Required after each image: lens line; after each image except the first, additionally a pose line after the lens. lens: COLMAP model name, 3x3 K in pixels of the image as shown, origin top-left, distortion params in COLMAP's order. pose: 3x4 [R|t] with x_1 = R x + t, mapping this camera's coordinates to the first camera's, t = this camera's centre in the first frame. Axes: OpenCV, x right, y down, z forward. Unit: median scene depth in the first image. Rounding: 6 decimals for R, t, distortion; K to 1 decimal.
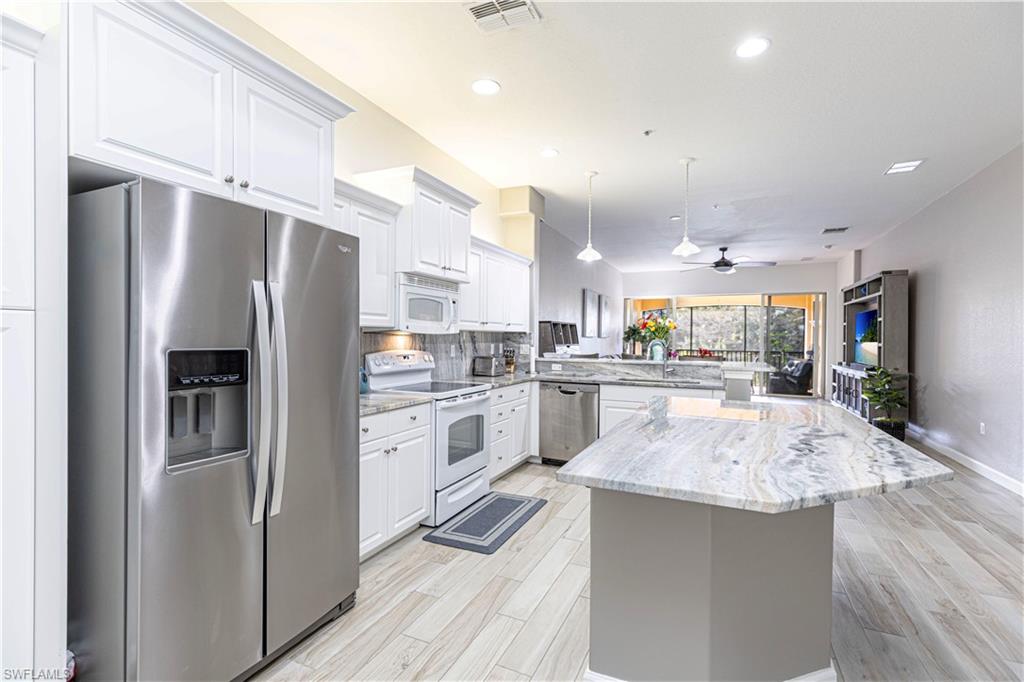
lens RADIAL K [[456.4, 0, 514.4], [0, 456.4, 340.2], [0, 0, 1]] dist [0.022882, 0.000413]
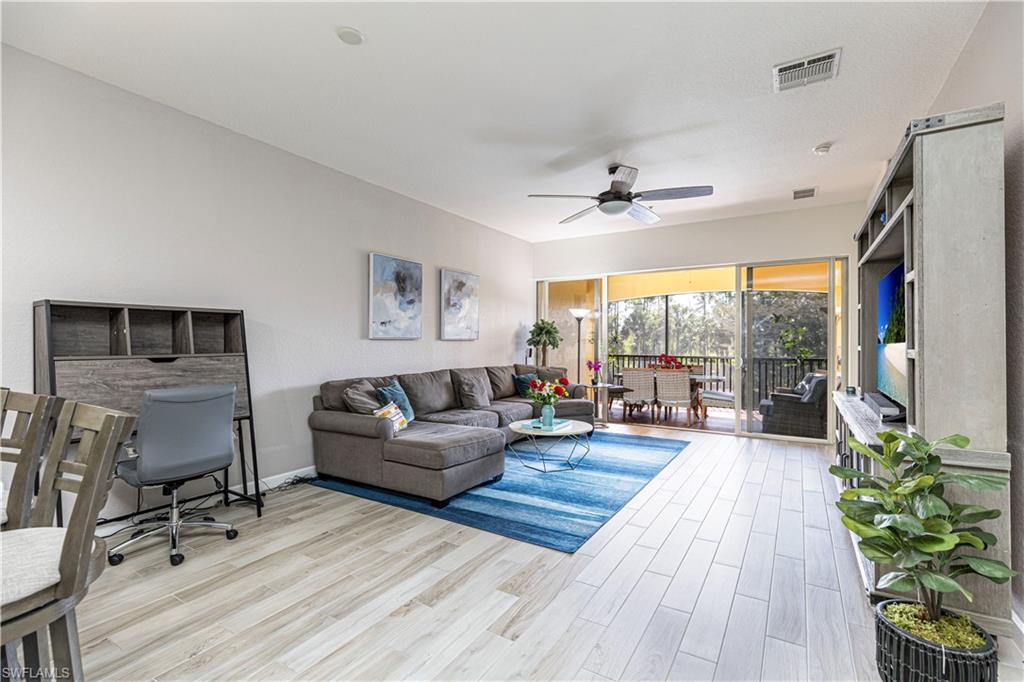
lens RADIAL K [[456.4, 0, 517.1], [0, 456.4, 341.1], [0, 0, 1]] dist [0.022882, 0.000413]
pose [[0.993465, -0.009524, -0.113736, 0.406489], [0.008647, 0.999929, -0.008203, 0.001530], [0.113806, 0.007166, 0.993477, 0.474484]]
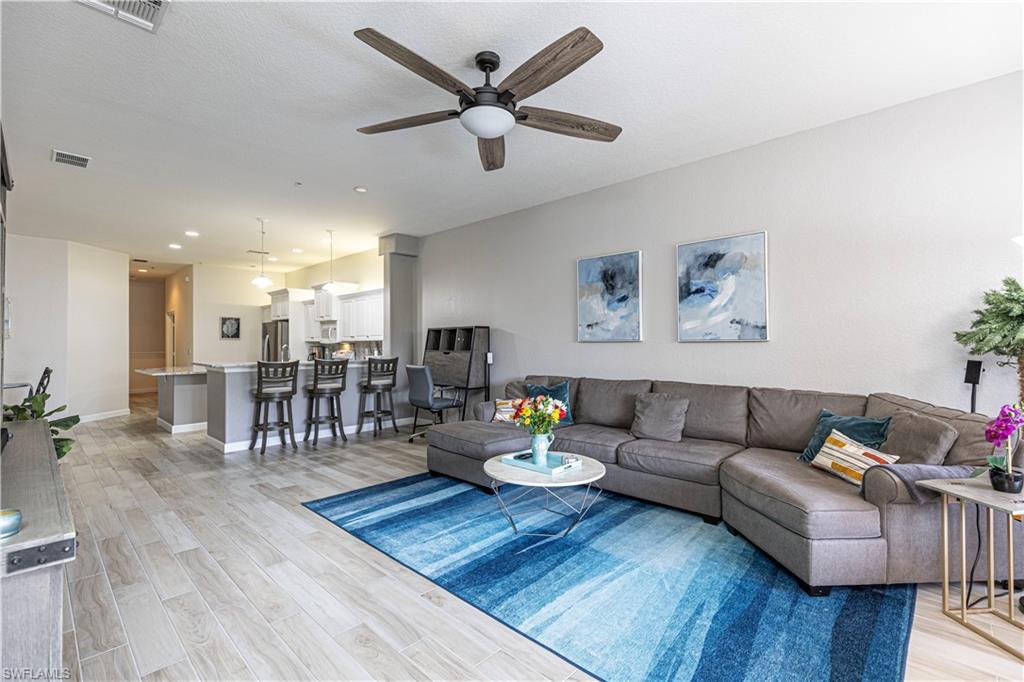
lens RADIAL K [[456.4, 0, 518.4], [0, 456.4, 342.5], [0, 0, 1]] dist [0.022882, 0.000413]
pose [[-0.314827, -0.006127, -0.949129, 0.773012], [-0.001904, 0.999981, -0.005823, -0.002492], [0.949147, -0.000026, -0.314833, 1.162742]]
